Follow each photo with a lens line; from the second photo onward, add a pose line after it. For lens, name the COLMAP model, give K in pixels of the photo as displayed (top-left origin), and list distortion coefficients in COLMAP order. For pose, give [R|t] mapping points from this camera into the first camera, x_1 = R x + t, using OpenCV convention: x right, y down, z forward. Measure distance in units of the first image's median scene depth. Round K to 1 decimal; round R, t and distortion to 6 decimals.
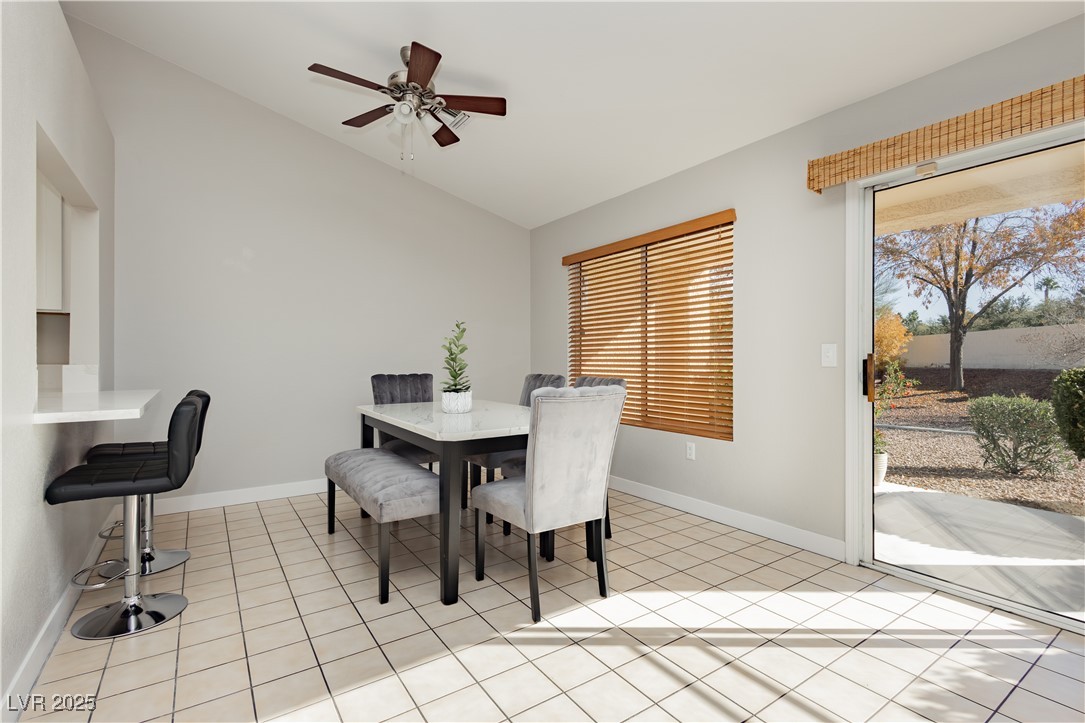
lens RADIAL K [[499.1, 0, 542.5], [0, 499.1, 361.5], [0, 0, 1]] dist [-0.005655, -0.001486]
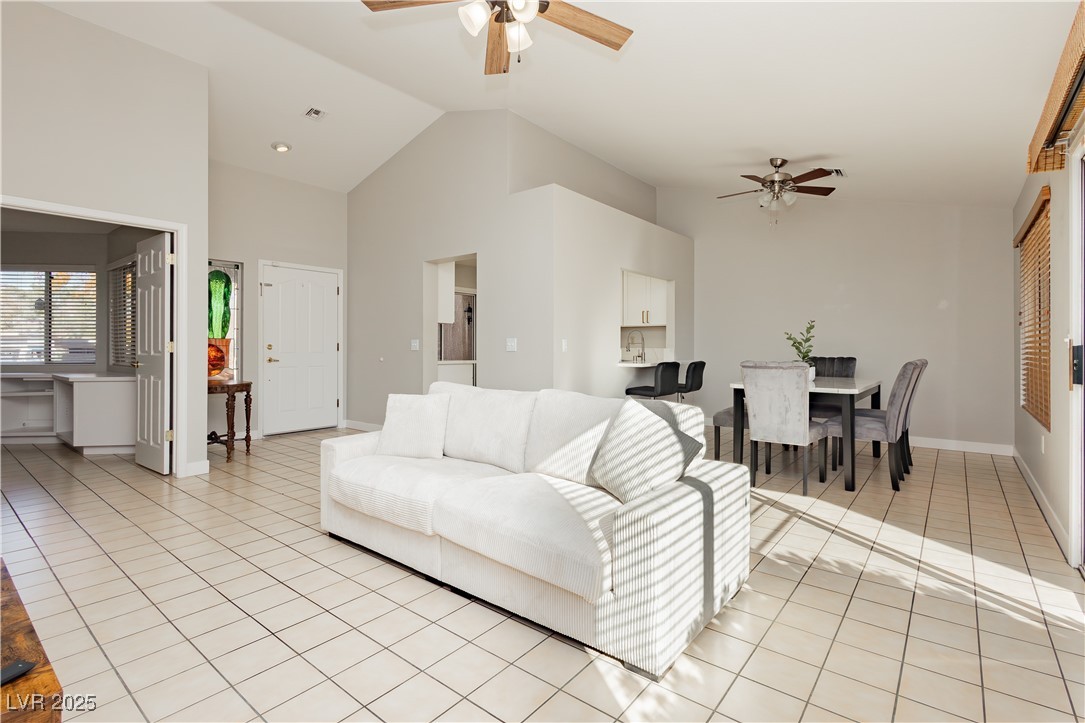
lens RADIAL K [[512.6, 0, 547.8], [0, 512.6, 346.5], [0, 0, 1]] dist [-0.003314, -0.000247]
pose [[0.284546, -0.001702, -0.958661, 1.682628], [-0.002778, 0.999993, -0.002600, 0.005720], [0.958658, 0.003403, 0.284539, -0.278152]]
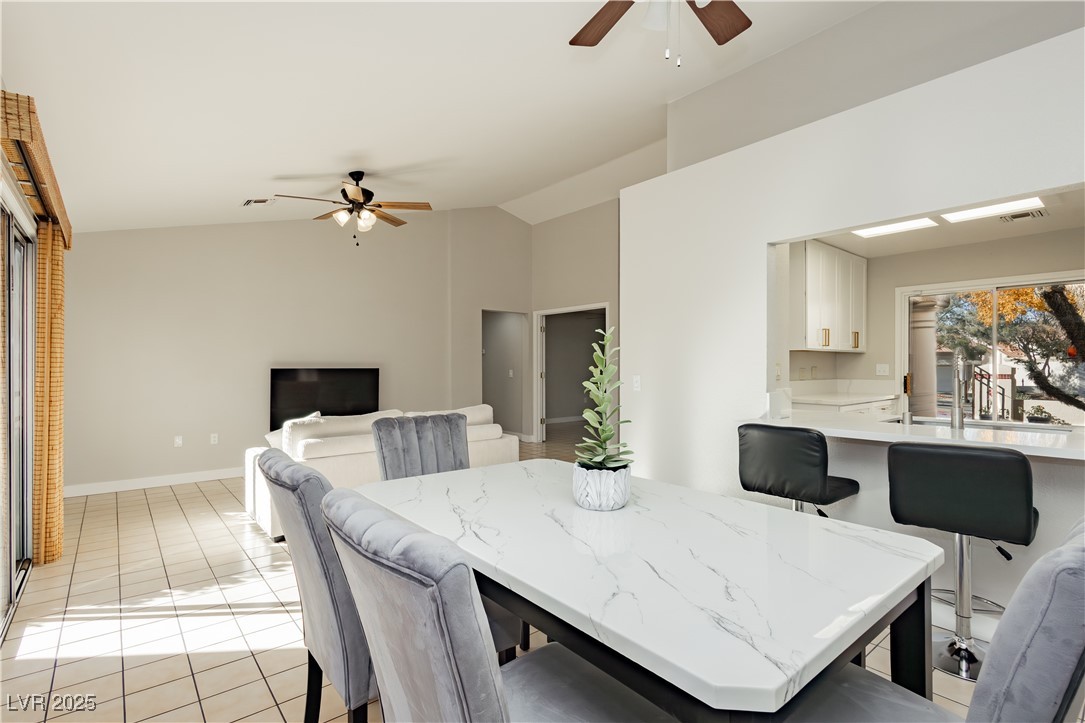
lens RADIAL K [[499.1, 0, 542.5], [0, 499.1, 361.5], [0, 0, 1]] dist [-0.005655, -0.001486]
pose [[-0.993843, 0.001886, -0.110782, -0.078598], [0.002882, 0.999957, -0.008831, -0.068084], [0.110761, -0.009095, -0.993805, 2.354437]]
